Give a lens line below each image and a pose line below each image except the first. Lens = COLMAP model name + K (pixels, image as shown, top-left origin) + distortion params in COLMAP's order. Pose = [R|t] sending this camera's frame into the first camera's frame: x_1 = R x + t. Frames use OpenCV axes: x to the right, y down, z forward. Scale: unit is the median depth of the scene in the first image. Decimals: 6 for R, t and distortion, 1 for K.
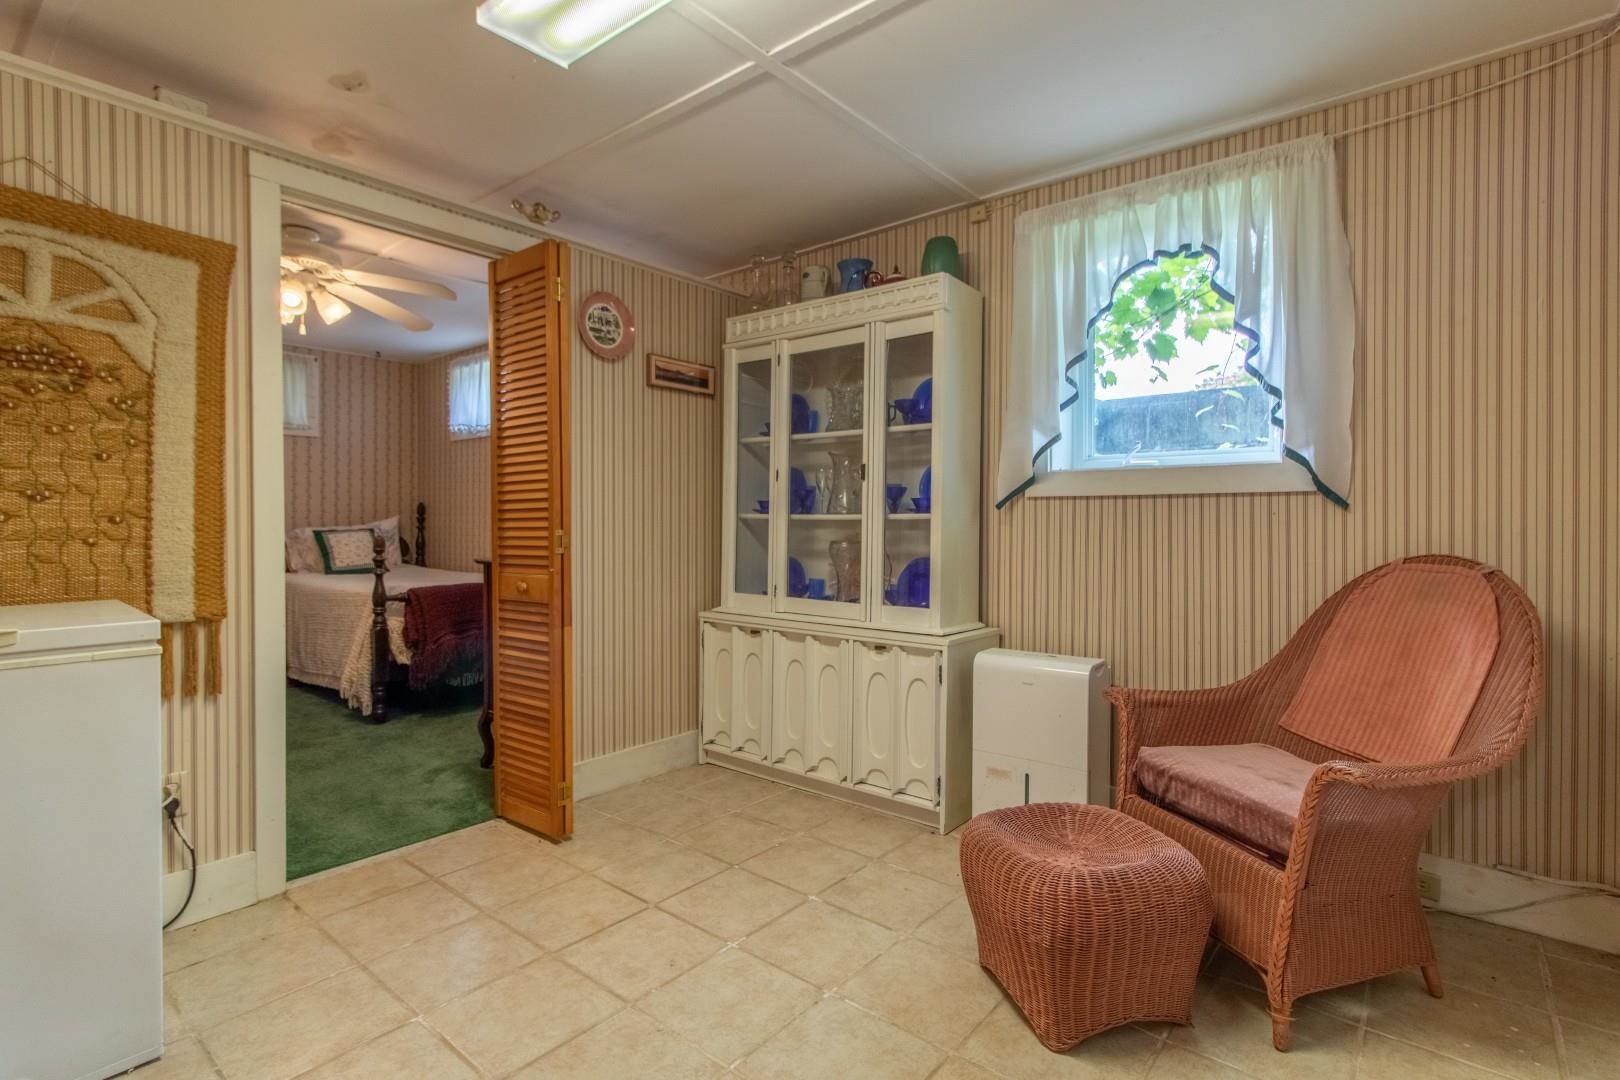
lens RADIAL K [[780.0, 0, 832.8], [0, 780.0, 509.0], [0, 0, 1]] dist [0.002695, -0.000096]
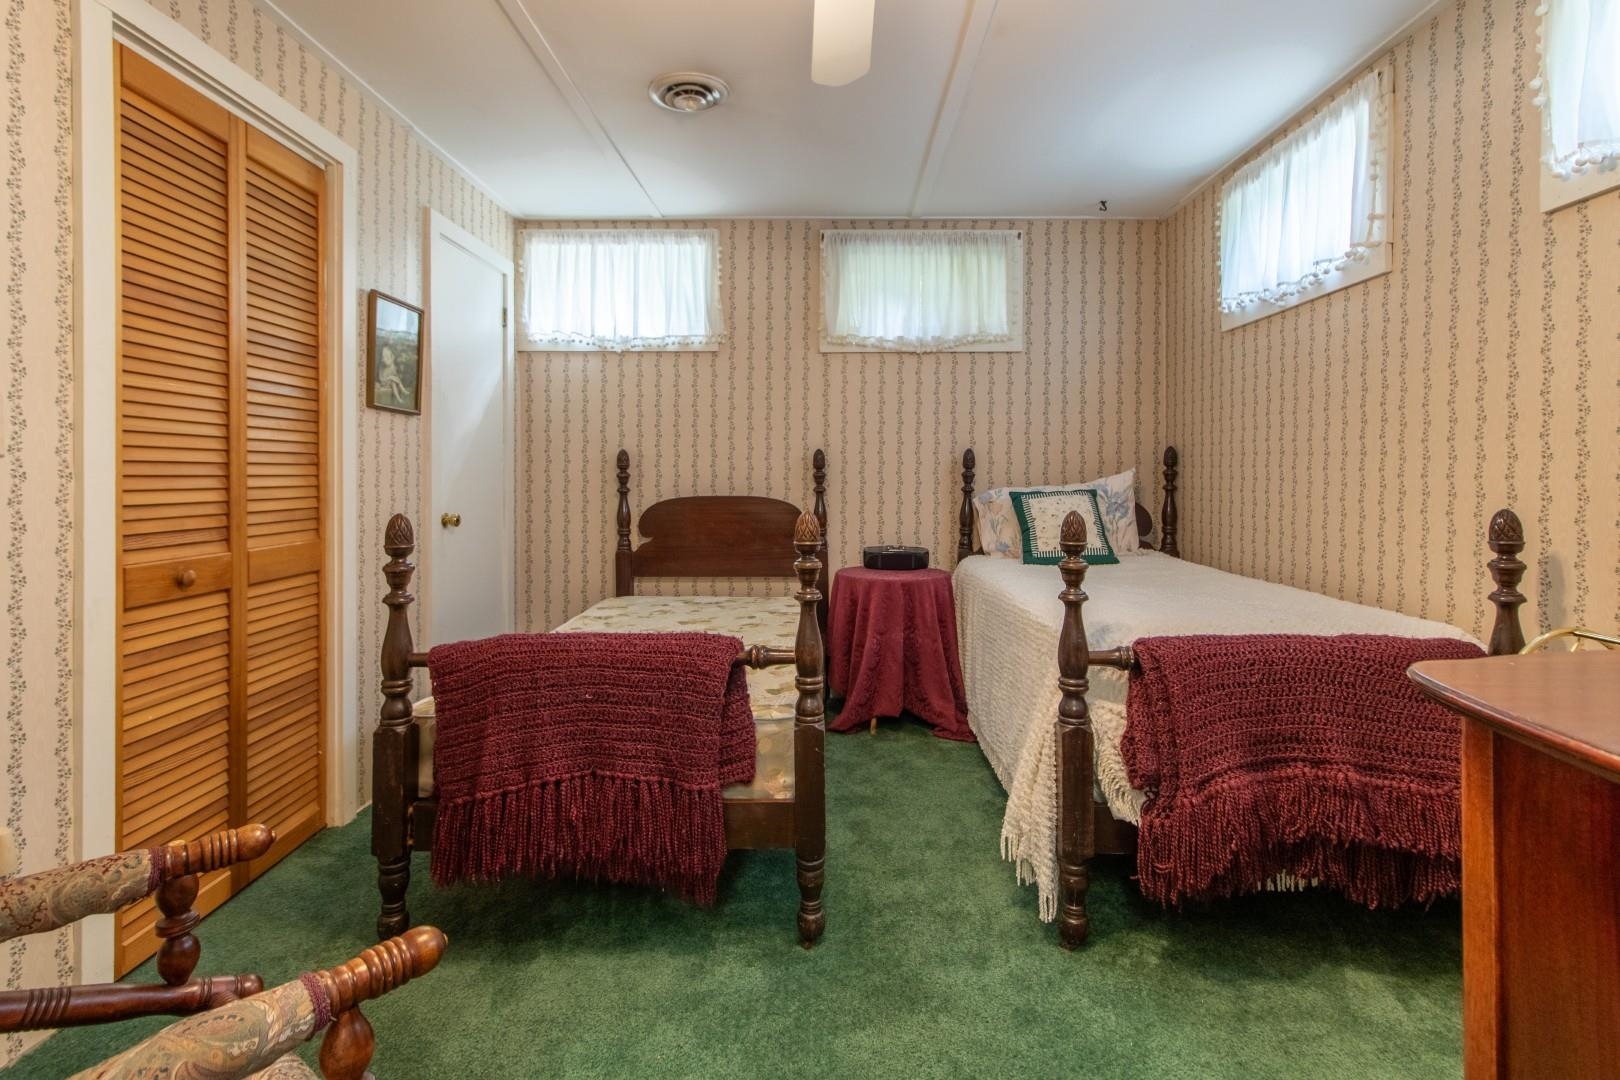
lens RADIAL K [[780.0, 0, 832.8], [0, 780.0, 509.0], [0, 0, 1]] dist [0.002695, -0.000096]
pose [[0.624061, 0.025467, -0.780960, -0.239156], [0.017864, 0.998742, 0.046843, 0.007805], [0.781171, -0.043184, 0.622821, 0.458550]]
